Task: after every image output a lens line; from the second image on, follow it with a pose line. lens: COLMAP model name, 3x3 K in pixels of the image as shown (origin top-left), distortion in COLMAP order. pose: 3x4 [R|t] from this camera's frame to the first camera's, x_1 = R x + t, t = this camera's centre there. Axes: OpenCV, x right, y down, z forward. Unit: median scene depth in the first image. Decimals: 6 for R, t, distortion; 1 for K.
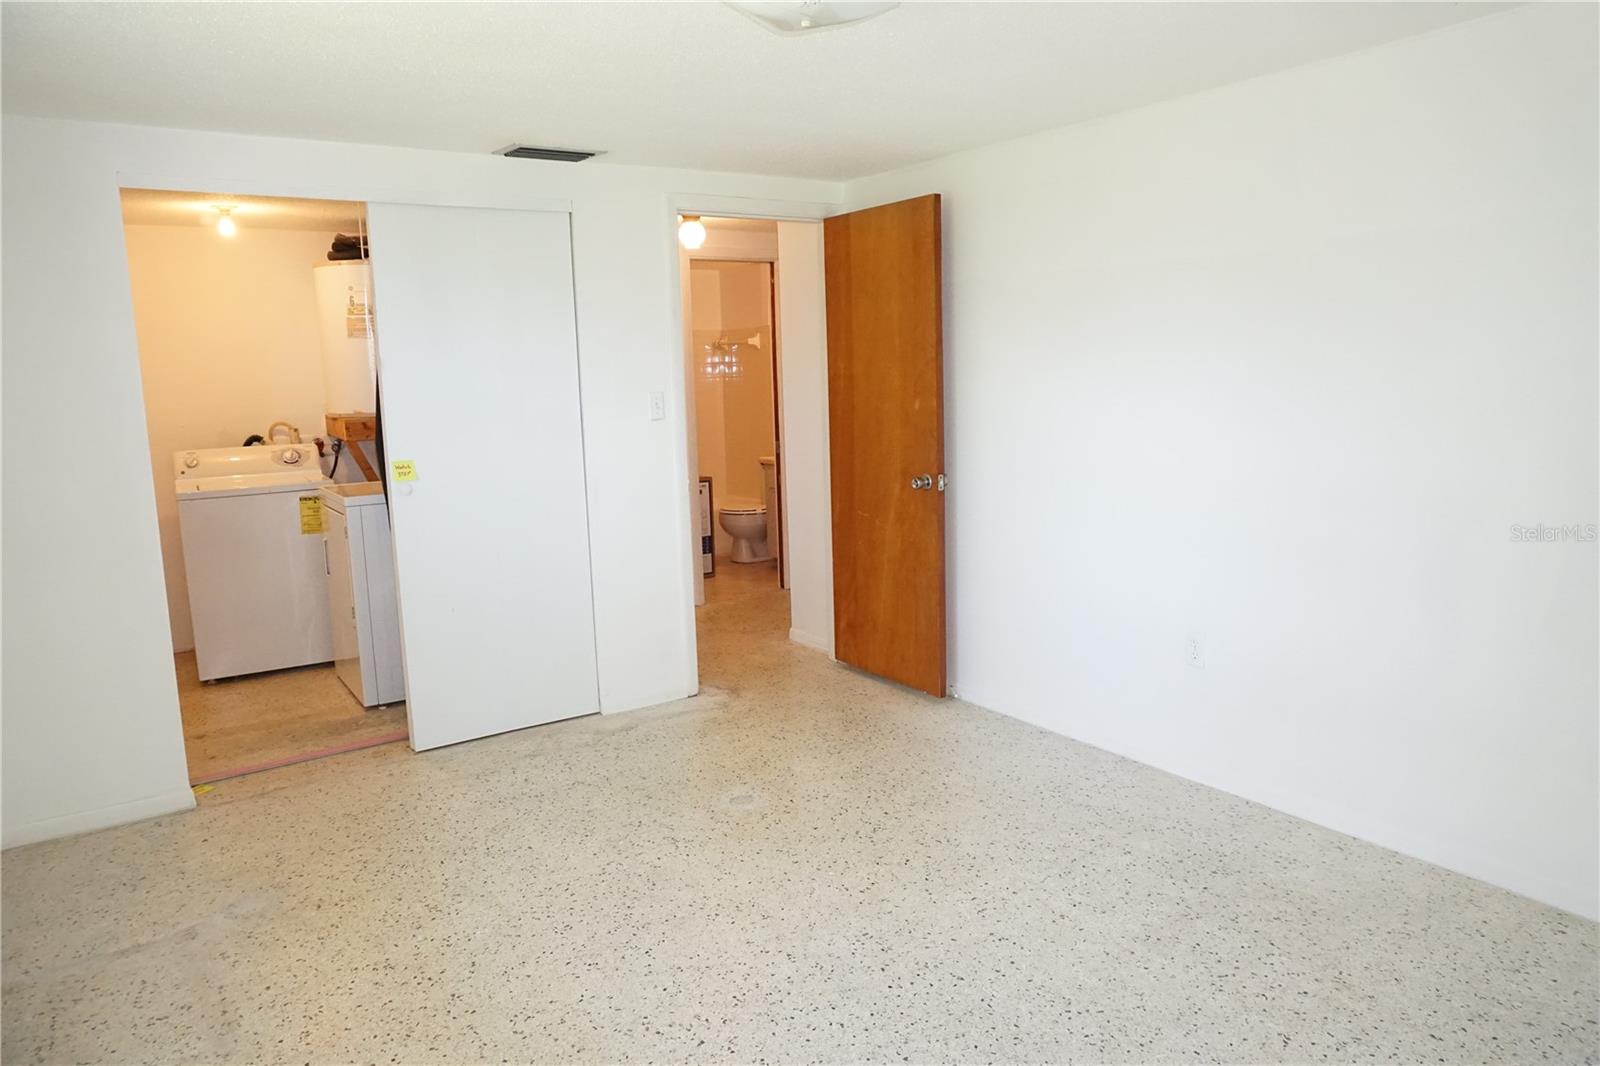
lens RADIAL K [[1063.0, 0, 801.3], [0, 1063.0, 531.3], [0, 0, 1]] dist [-0.039332, 0.016905]
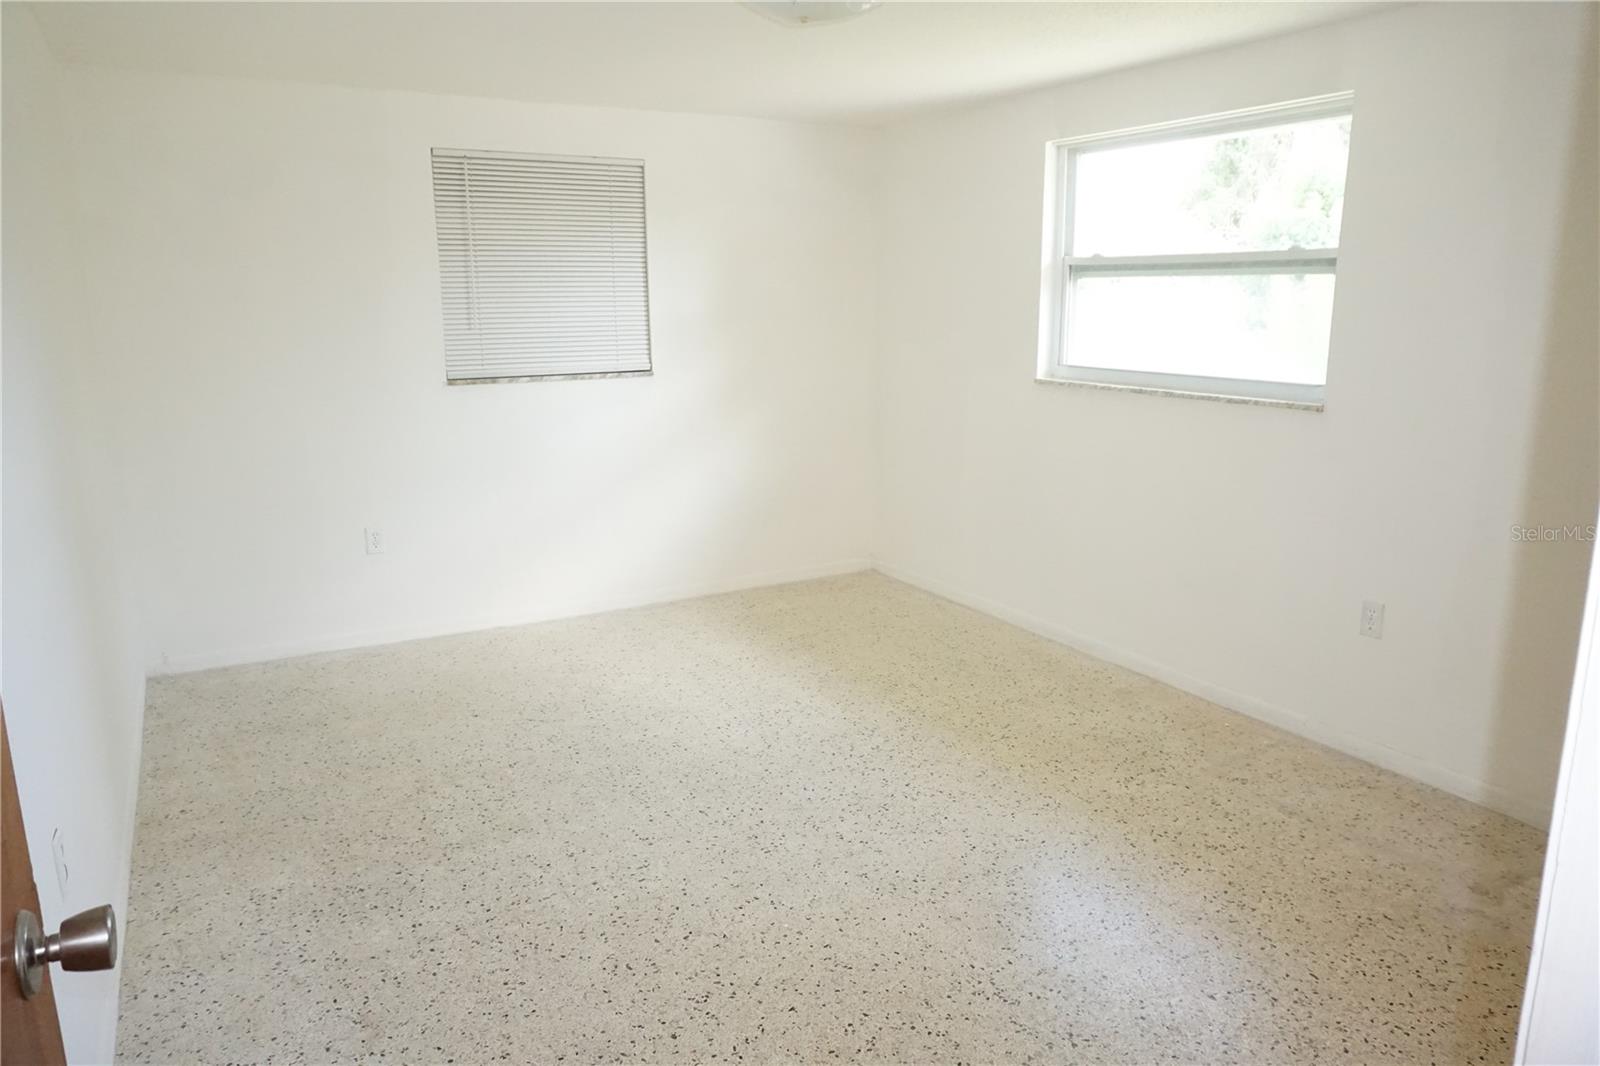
lens RADIAL K [[1063.0, 0, 802.4], [0, 1063.0, 535.9], [0, 0, 1]] dist [-0.039332, 0.016905]
pose [[-0.996676, 0.019654, 0.079055, -0.061085], [0.047437, 0.928968, 0.367108, -0.283971], [-0.066225, 0.369638, -0.926813, 1.808873]]
